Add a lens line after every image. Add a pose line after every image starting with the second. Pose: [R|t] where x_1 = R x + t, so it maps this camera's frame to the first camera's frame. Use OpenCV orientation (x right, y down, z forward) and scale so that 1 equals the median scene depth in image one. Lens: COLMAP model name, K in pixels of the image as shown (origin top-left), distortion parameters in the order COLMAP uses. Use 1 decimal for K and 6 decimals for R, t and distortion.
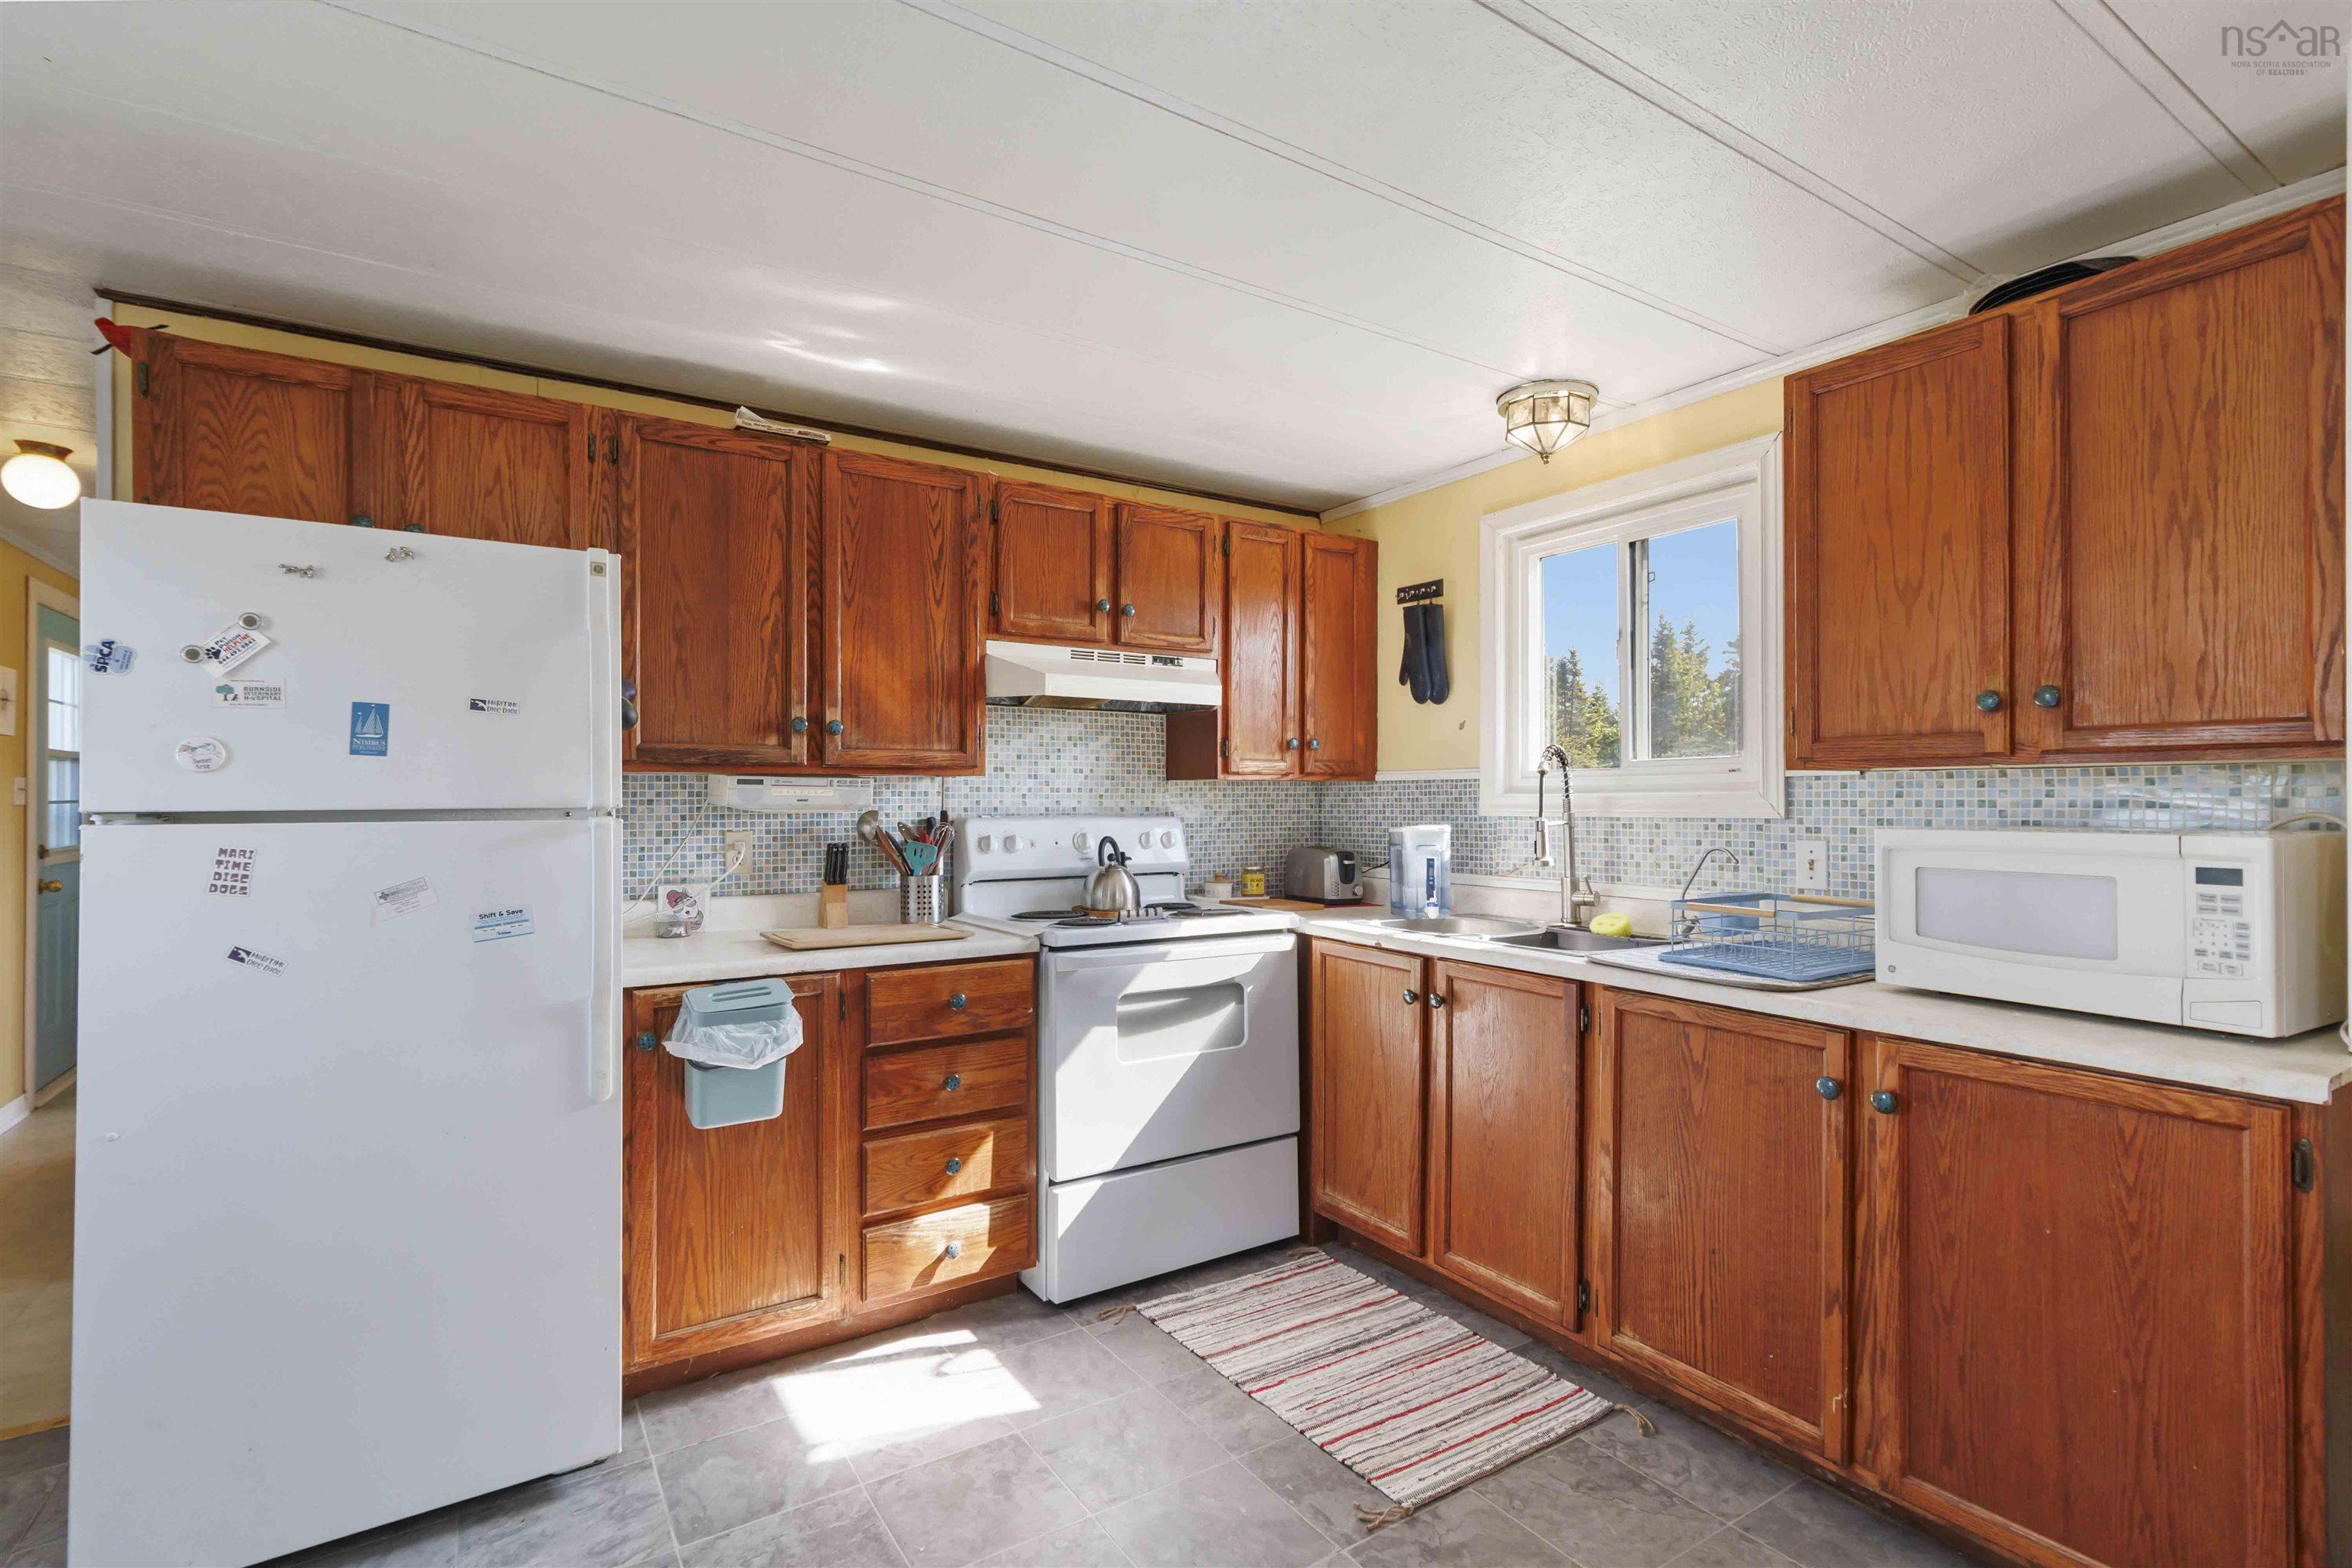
lens RADIAL K [[1090.8, 0, 1181.4], [0, 1090.8, 789.7], [0, 0, 1]] dist [0.005093, 0.000508]
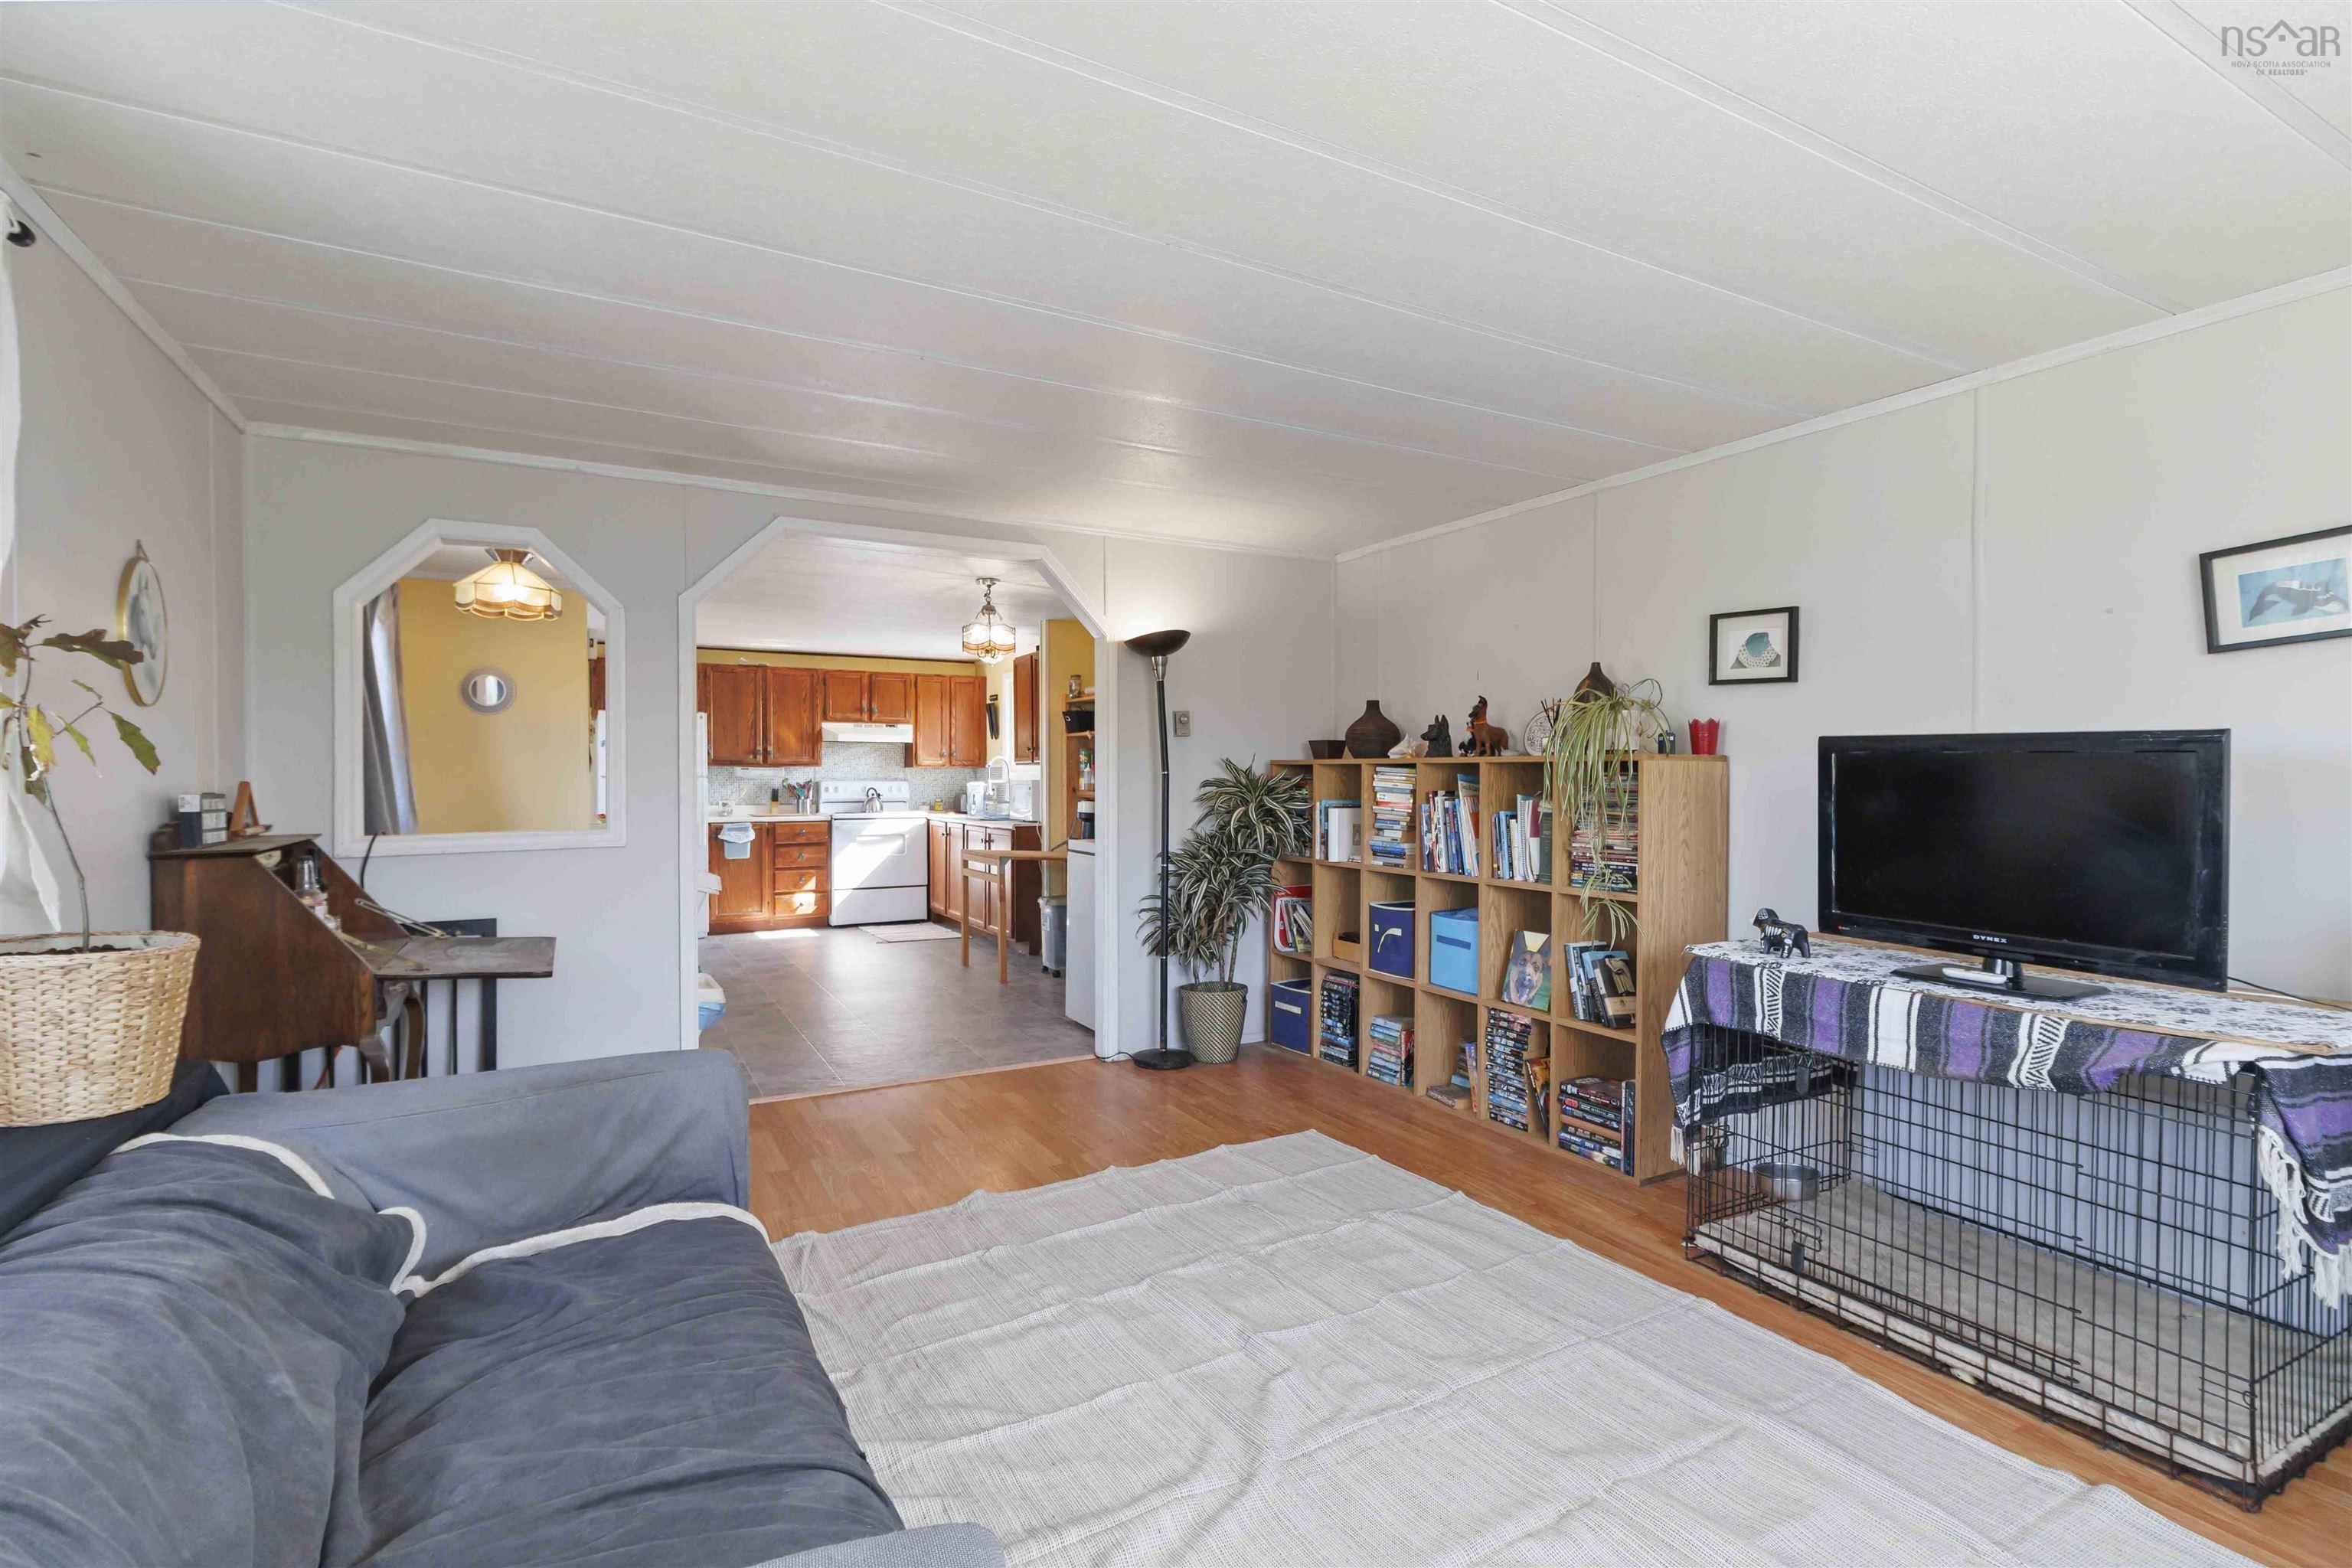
lens RADIAL K [[1090.8, 0, 1181.4], [0, 1090.8, 789.7], [0, 0, 1]] dist [0.005093, 0.000508]
pose [[0.997600, -0.000631, -0.069233, 1.145096], [0.001699, 0.999880, 0.015366, 0.007293], [0.069215, -0.015447, 0.997482, -2.195908]]
